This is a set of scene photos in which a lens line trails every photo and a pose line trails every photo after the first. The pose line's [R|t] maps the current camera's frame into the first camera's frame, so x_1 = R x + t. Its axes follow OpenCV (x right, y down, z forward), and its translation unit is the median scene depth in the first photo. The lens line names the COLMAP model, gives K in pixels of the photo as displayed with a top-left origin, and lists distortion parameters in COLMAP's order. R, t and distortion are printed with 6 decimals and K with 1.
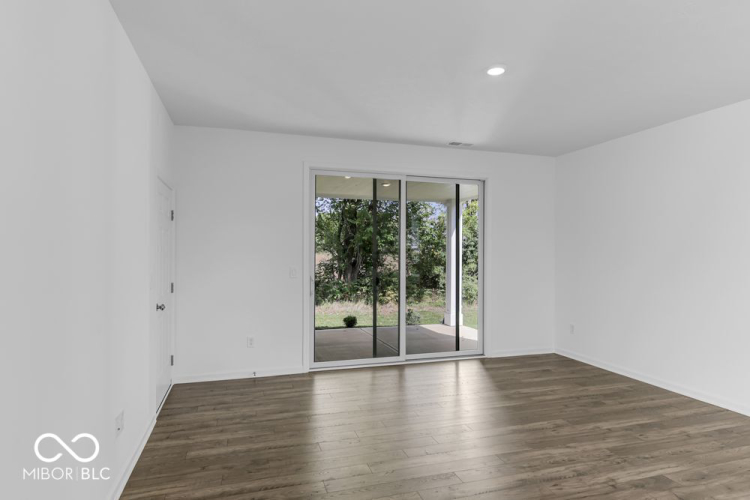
lens RADIAL K [[441.9, 0, 377.6], [0, 441.9, 255.7], [0, 0, 1]] dist [0.012254, -0.003941]
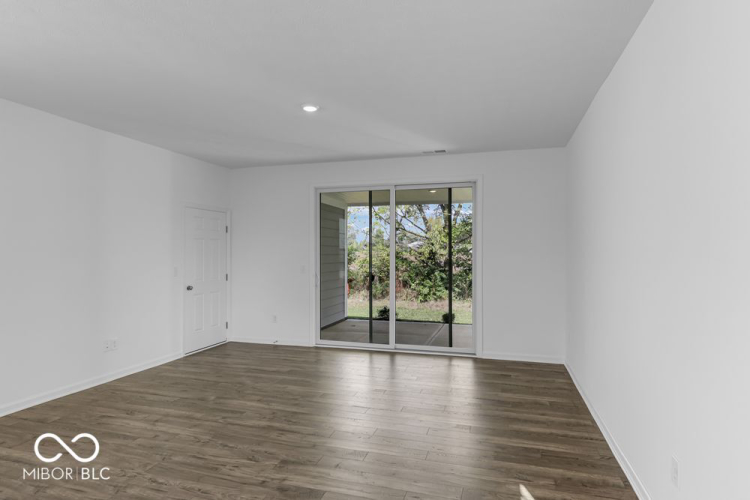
lens RADIAL K [[441.9, 0, 375.3], [0, 441.9, 254.5], [0, 0, 1]] dist [0.012254, -0.003941]
pose [[0.816772, -0.000986, -0.576959, 0.681168], [0.000437, 0.999999, -0.001090, -0.003057], [0.576960, 0.000638, 0.816772, 0.047670]]
